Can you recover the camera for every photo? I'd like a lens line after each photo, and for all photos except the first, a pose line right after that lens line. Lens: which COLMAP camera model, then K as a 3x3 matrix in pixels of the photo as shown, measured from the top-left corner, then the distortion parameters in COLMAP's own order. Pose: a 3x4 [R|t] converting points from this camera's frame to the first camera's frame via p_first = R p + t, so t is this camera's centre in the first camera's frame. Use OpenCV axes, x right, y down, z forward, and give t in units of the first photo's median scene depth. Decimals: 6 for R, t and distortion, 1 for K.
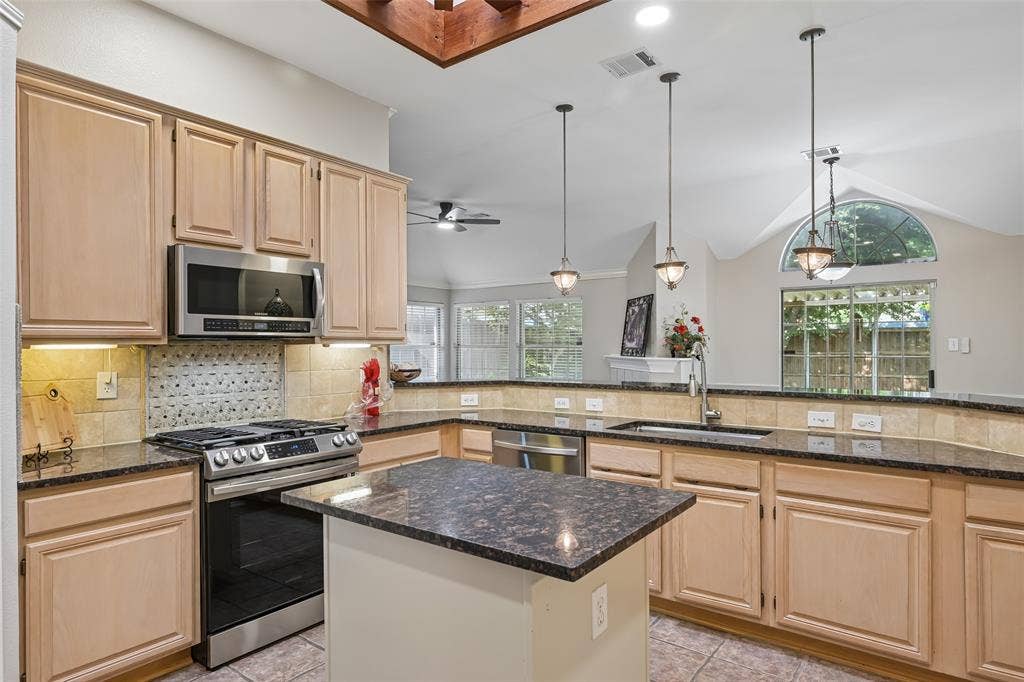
lens RADIAL K [[568.5, 0, 518.5], [0, 568.5, 344.9], [0, 0, 1]] dist [0.000263, 0.000162]
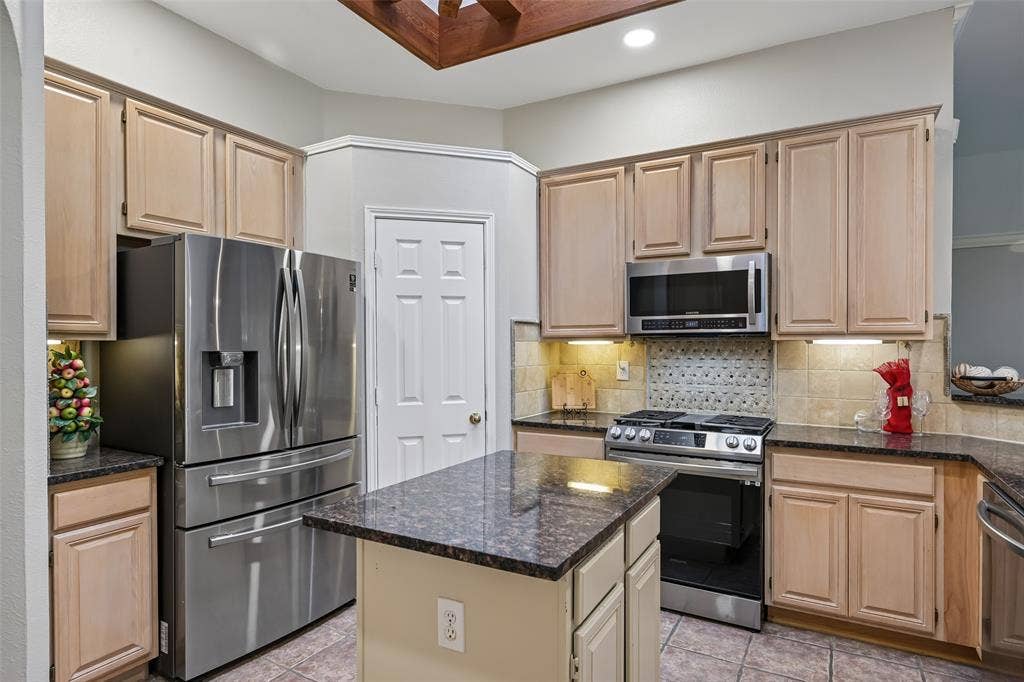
lens RADIAL K [[568.5, 0, 516.2], [0, 568.5, 343.2], [0, 0, 1]] dist [0.000263, 0.000162]
pose [[0.138757, 0.003517, -0.990320, 0.558522], [0.002589, 0.999989, 0.003914, -0.001581], [0.990323, -0.003107, 0.138746, 0.500522]]
